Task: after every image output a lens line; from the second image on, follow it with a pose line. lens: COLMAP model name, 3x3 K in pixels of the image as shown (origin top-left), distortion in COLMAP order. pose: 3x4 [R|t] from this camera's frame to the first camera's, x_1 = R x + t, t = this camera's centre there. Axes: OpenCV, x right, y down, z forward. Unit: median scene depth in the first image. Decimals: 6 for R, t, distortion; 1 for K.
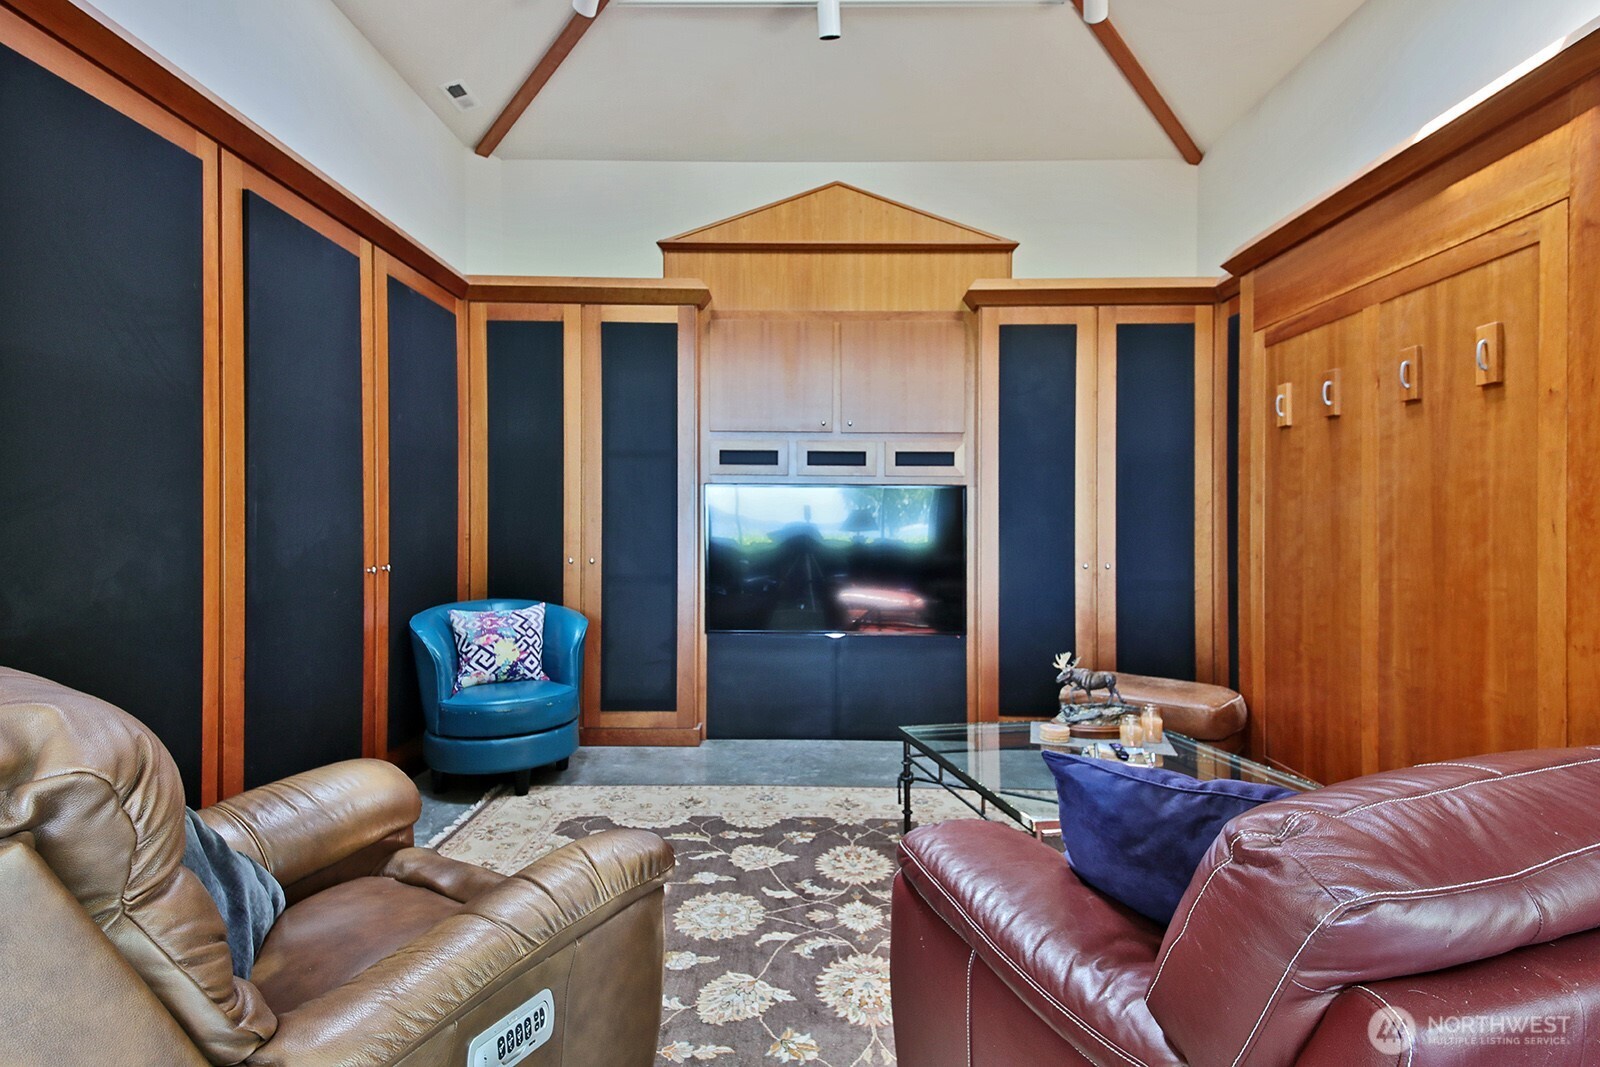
lens RADIAL K [[795.7, 0, 801.0], [0, 795.7, 534.4], [0, 0, 1]] dist [0.013900, -0.006038]
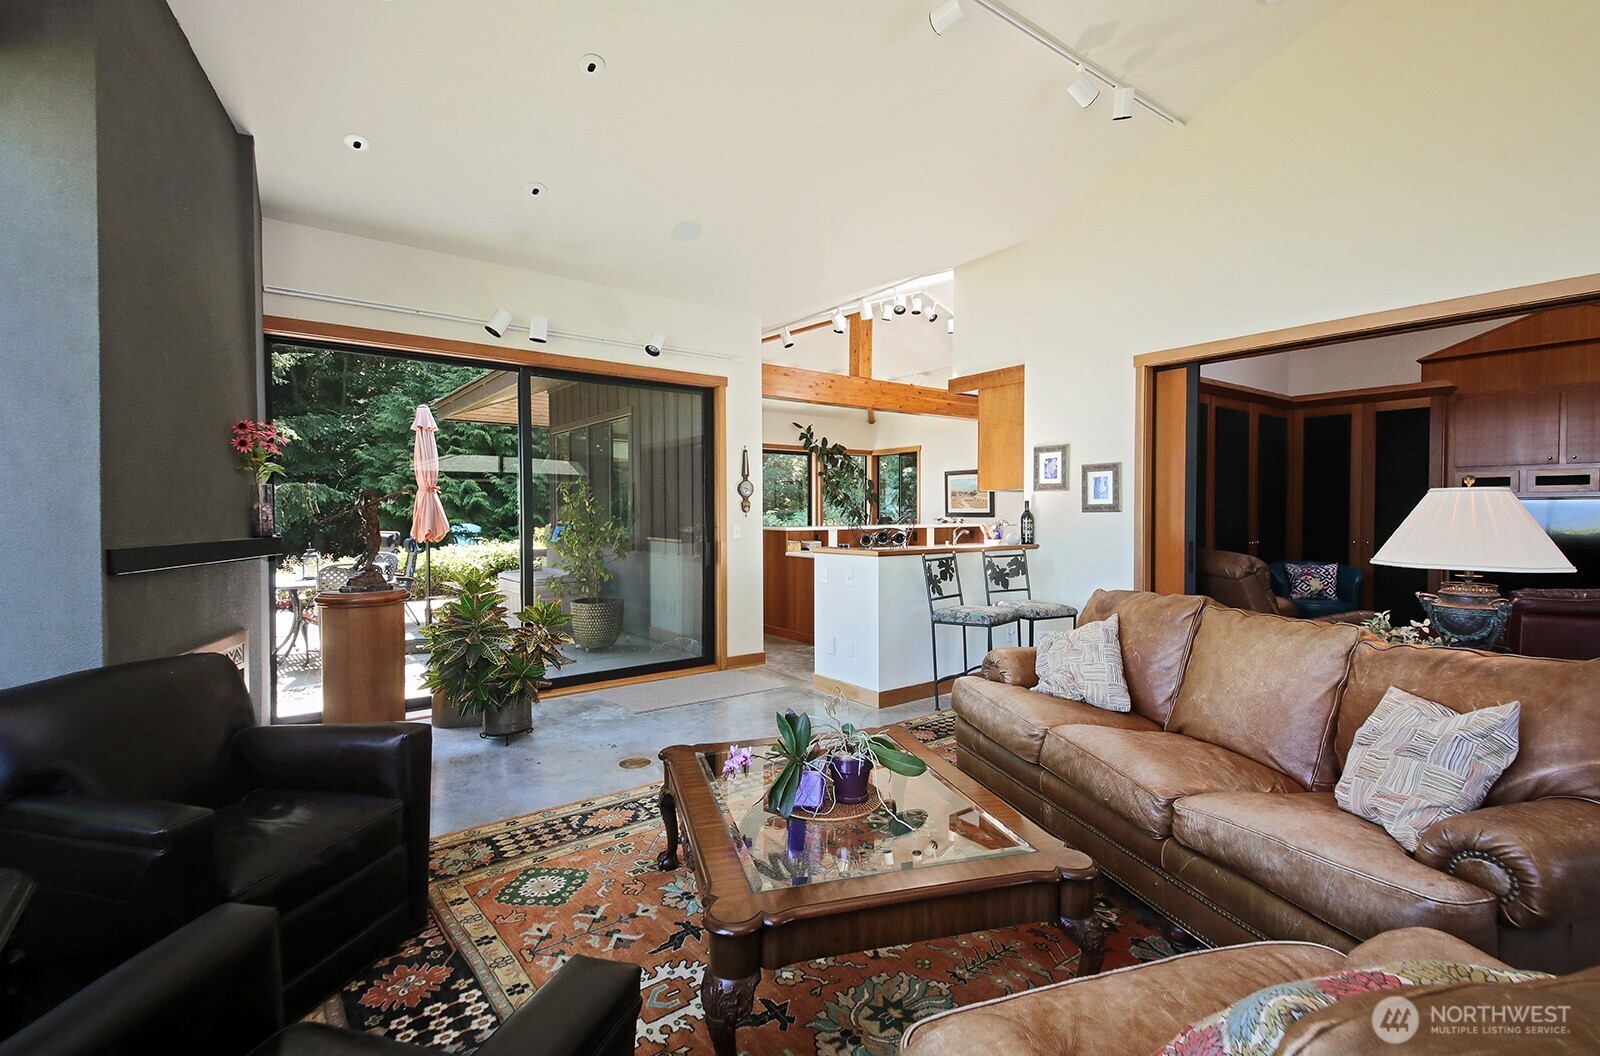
lens RADIAL K [[742.0, 0, 800.2], [0, 742.0, 534.5], [0, 0, 1]] dist [0.002612, -0.000473]
pose [[0.601488, 0.013378, -0.798770, 0.333750], [-0.003818, 0.999896, 0.013871, -0.004684], [0.798873, -0.005294, 0.601477, -1.127624]]
